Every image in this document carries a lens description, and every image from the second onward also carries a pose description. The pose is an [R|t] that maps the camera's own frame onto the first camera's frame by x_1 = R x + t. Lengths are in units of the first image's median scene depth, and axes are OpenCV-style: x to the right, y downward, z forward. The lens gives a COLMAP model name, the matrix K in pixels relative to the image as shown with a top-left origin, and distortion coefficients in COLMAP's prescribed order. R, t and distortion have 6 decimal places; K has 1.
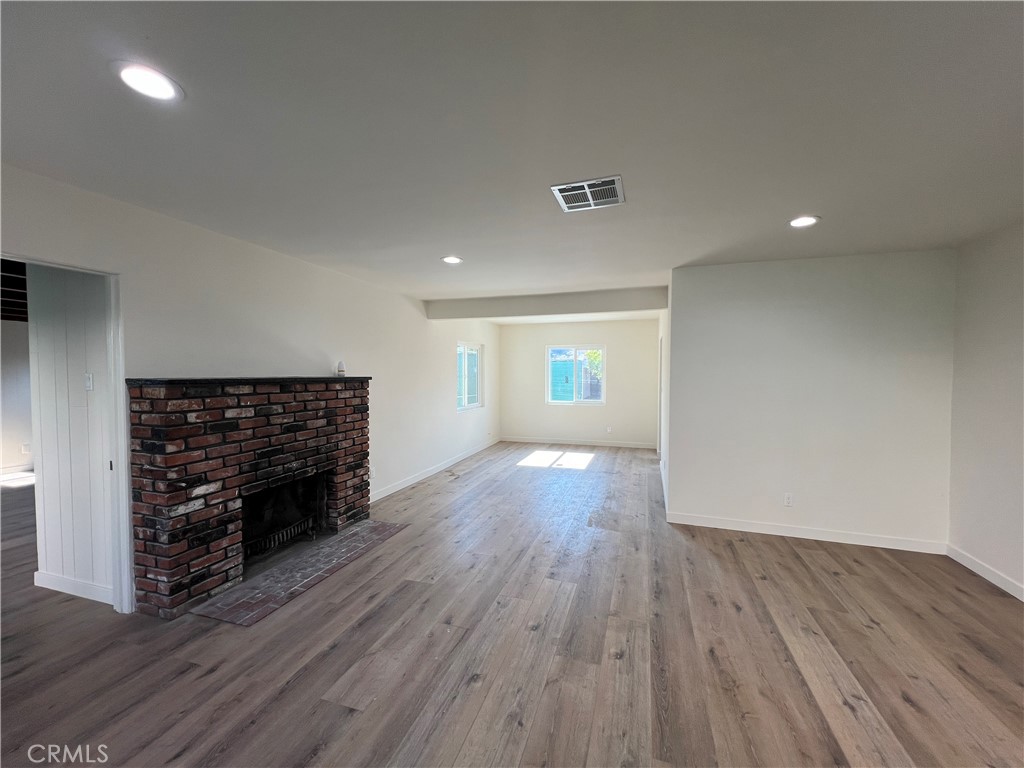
lens RADIAL K [[409.1, 0, 513.1], [0, 409.1, 385.9], [0, 0, 1]] dist [-0.001253, 0.000090]
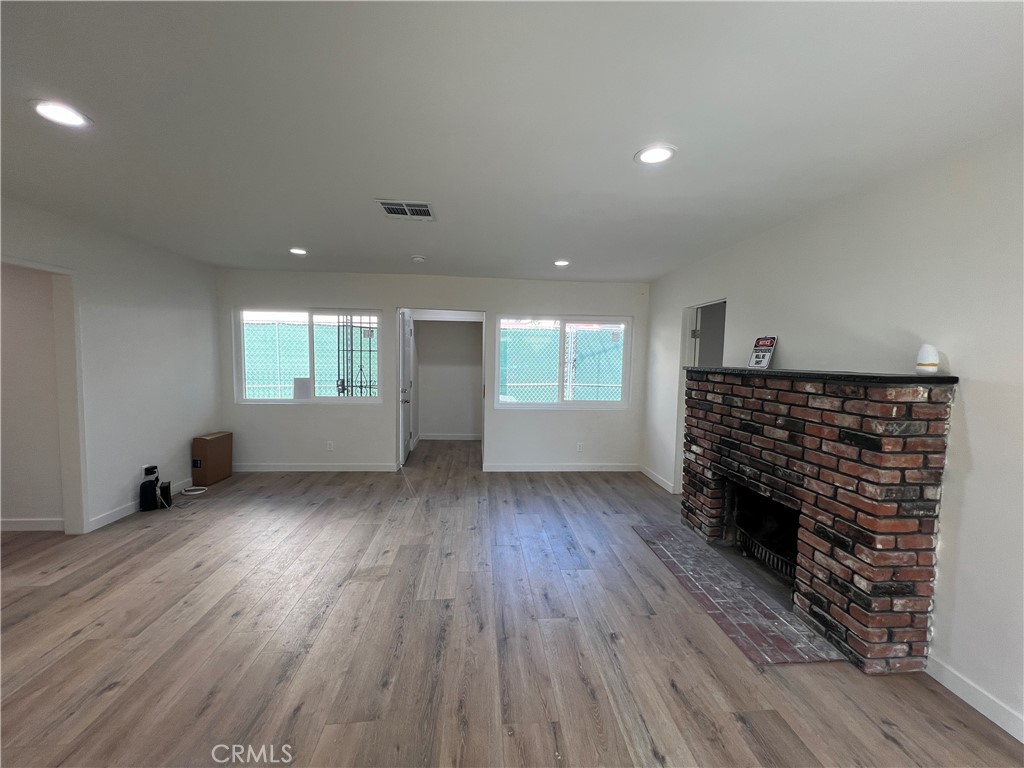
lens RADIAL K [[410.7, 0, 514.1], [0, 410.7, 386.6], [0, 0, 1]] dist [0.000574, 0.000402]
pose [[-0.920886, 0.010930, -0.389679, 0.252925], [-0.030586, 0.994500, 0.100175, -0.053778], [0.388631, 0.104169, -0.915486, 1.539990]]
